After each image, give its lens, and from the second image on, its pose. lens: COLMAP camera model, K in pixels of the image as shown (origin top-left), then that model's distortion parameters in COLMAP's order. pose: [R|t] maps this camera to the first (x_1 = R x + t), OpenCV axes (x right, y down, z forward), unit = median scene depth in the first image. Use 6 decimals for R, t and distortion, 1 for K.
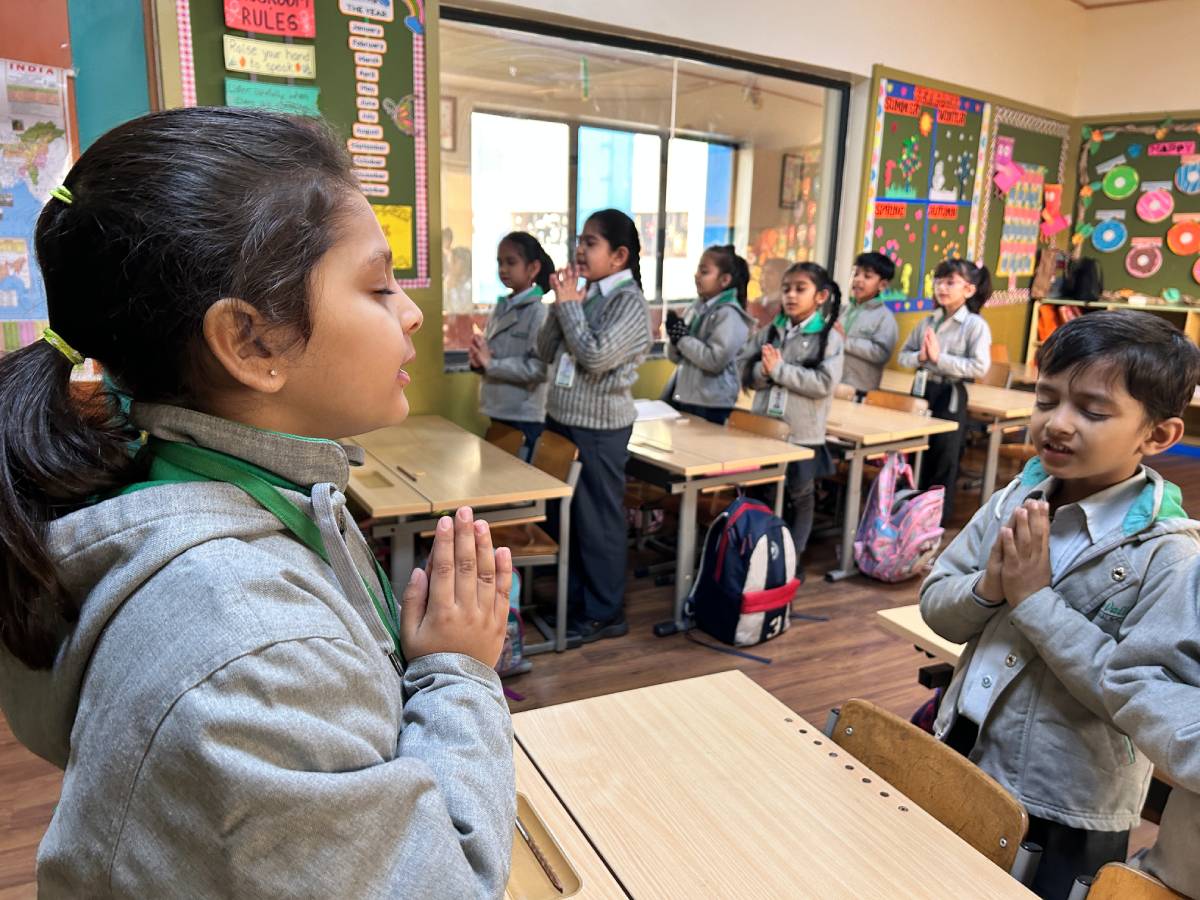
lens RADIAL K [[901.0, 0, 598.5], [0, 901.0, 453.9], [0, 0, 1]] dist [0.037254, -0.015657]
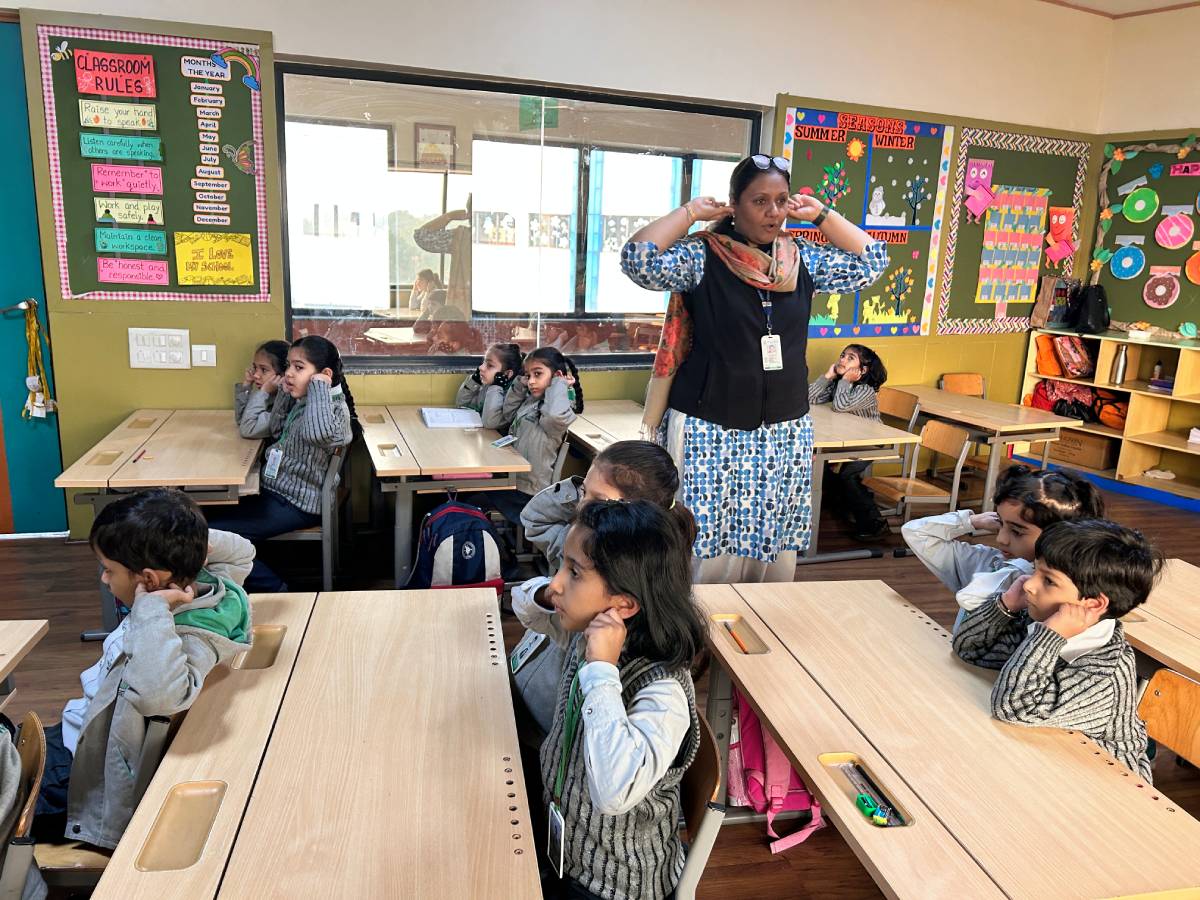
lens RADIAL K [[901.0, 0, 603.2], [0, 901.0, 449.8], [0, 0, 1]] dist [0.037254, -0.015657]
pose [[0.968017, 0.069244, -0.241141, 0.337650], [-0.071344, 0.997452, 0.000022, -0.015050], [0.240528, 0.017182, 0.970490, -0.022883]]
